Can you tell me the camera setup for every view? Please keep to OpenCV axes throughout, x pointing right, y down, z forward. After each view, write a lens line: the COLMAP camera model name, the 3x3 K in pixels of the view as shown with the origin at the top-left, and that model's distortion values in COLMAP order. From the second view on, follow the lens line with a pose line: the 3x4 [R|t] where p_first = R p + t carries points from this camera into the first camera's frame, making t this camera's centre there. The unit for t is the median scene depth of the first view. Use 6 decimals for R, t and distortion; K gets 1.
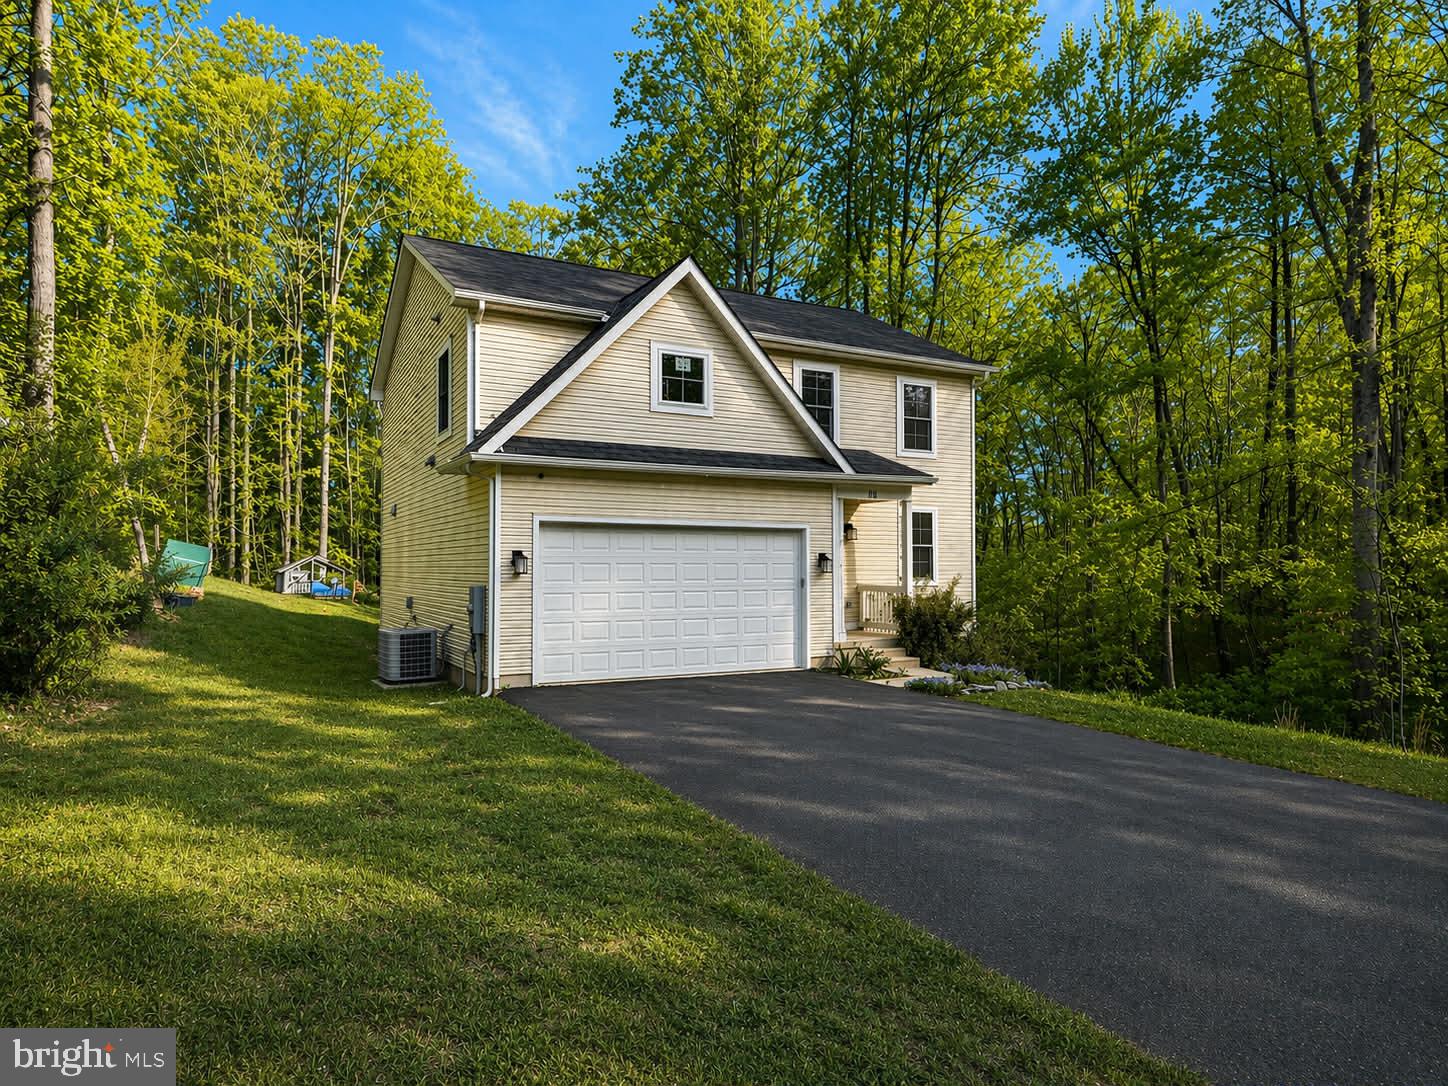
lens RADIAL K [[873.7, 0, 725.1], [0, 873.7, 564.3], [0, 0, 1]] dist [0.002353, 0.000076]
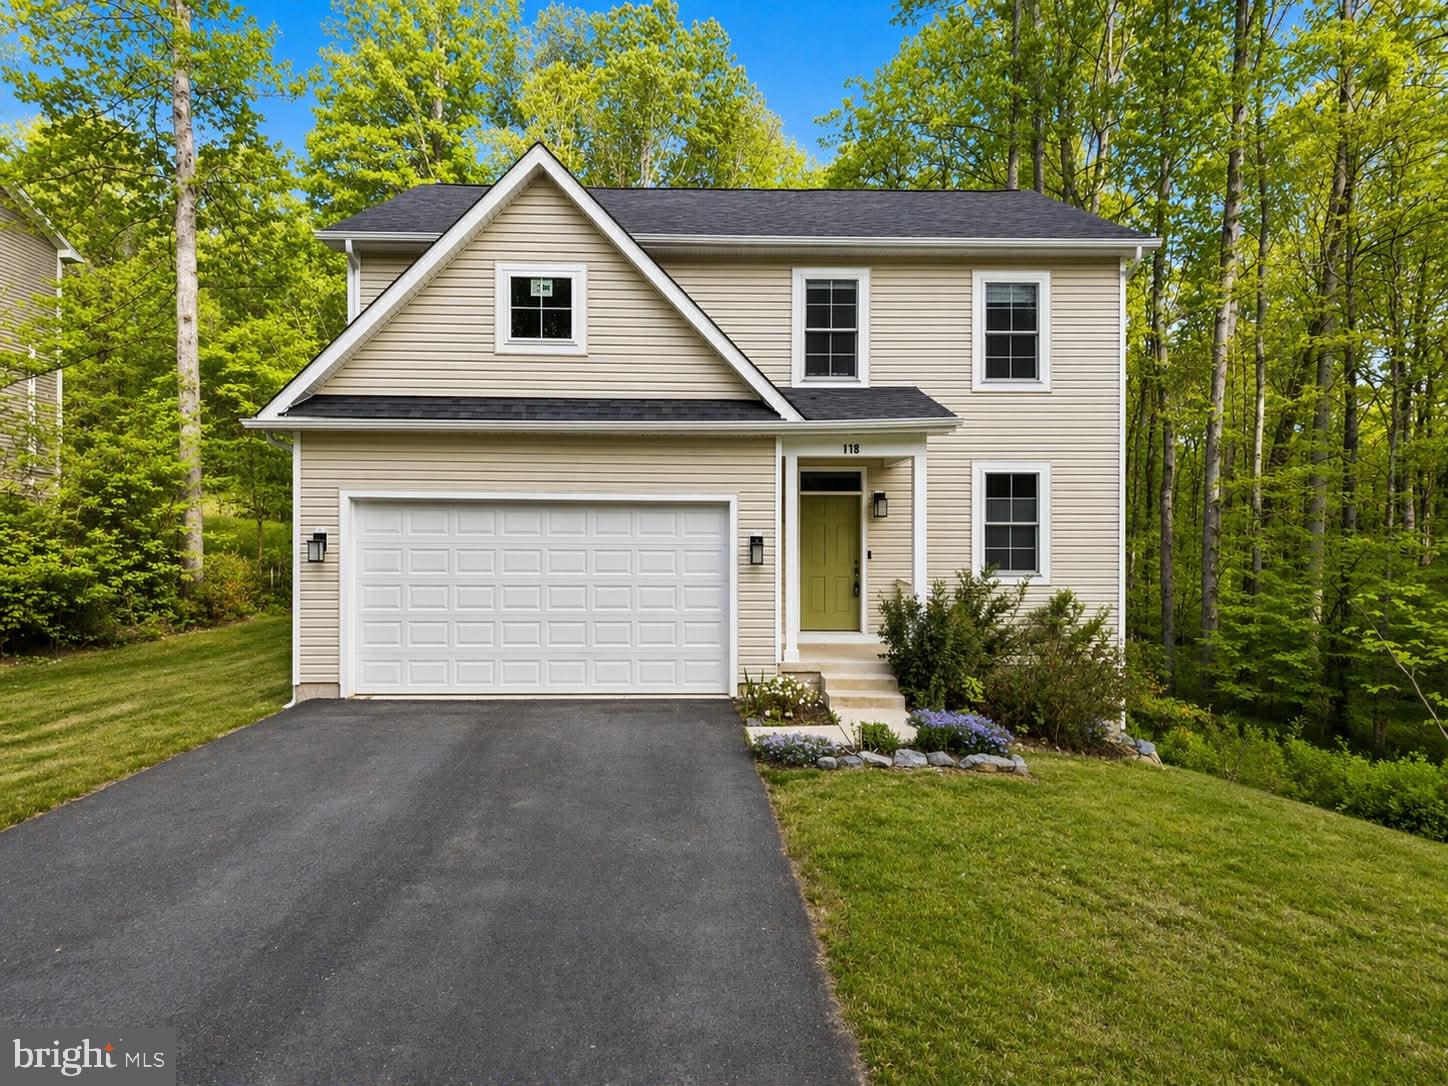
lens RADIAL K [[976.9, 0, 710.1], [0, 976.9, 573.5], [0, 0, 1]] dist [0.068150, -0.116147]
pose [[0.892581, 0.009519, -0.450787, 0.465423], [-0.000568, 0.999800, 0.019987, 0.002466], [0.450887, -0.017584, 0.892408, 0.294227]]
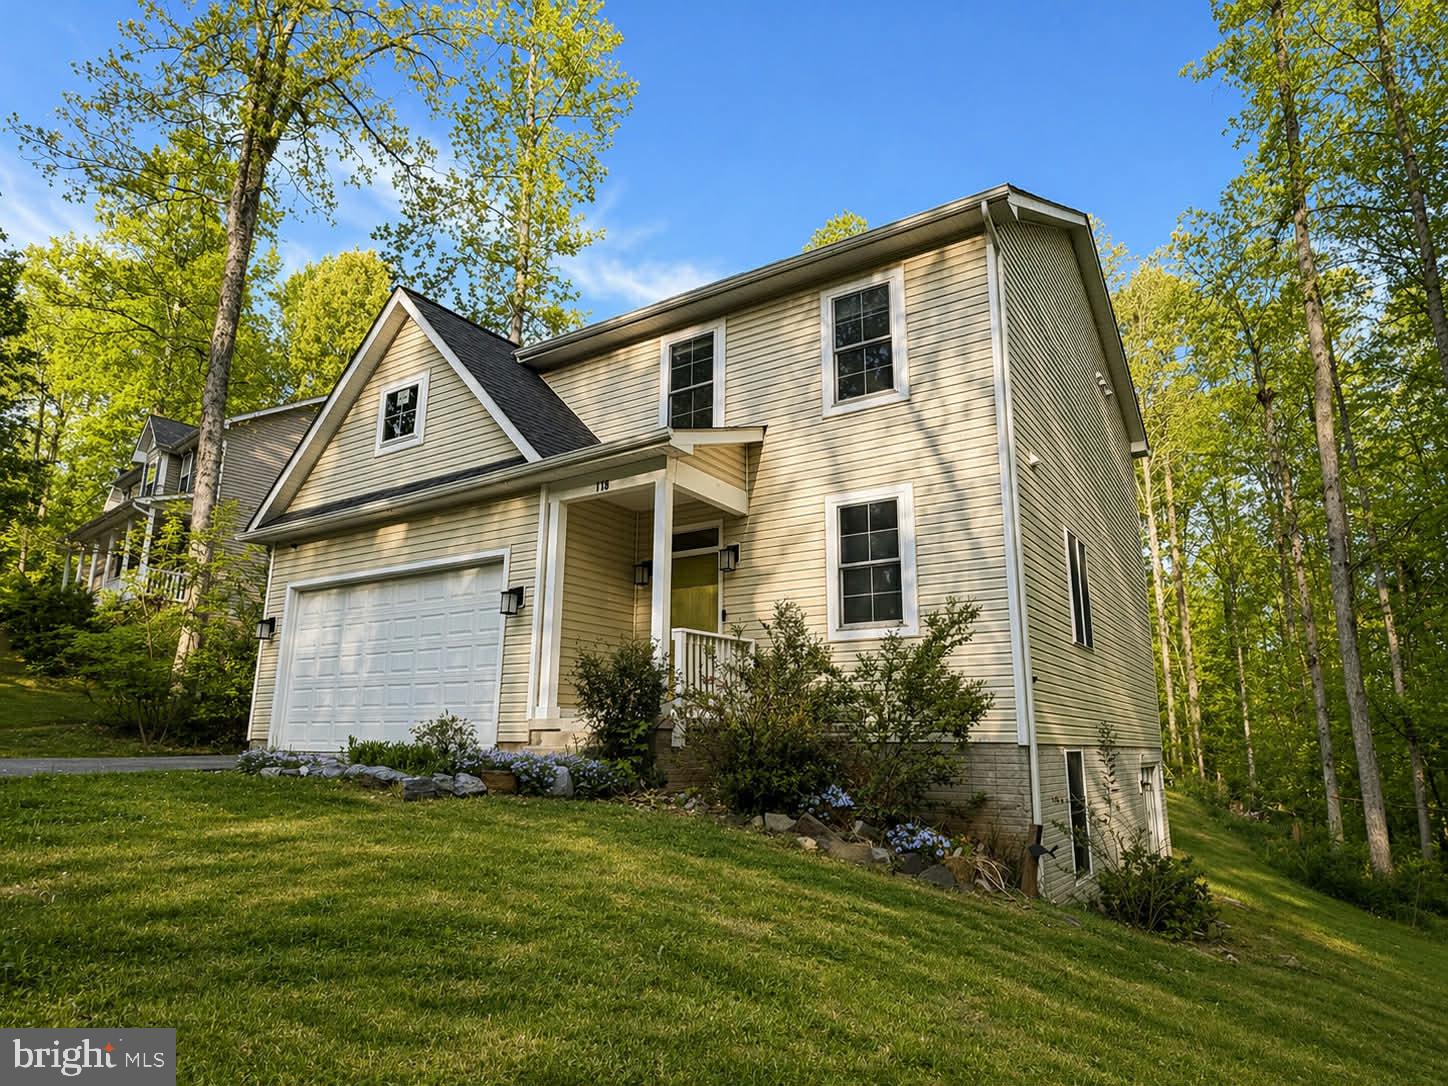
lens RADIAL K [[873.7, 0, 725.1], [0, 873.7, 564.3], [0, 0, 1]] dist [0.002353, 0.000076]
pose [[0.467664, -0.176999, -0.866003, 0.843329], [-0.009606, 0.978670, -0.205214, 0.117955], [0.883854, 0.104290, 0.455989, 0.890001]]
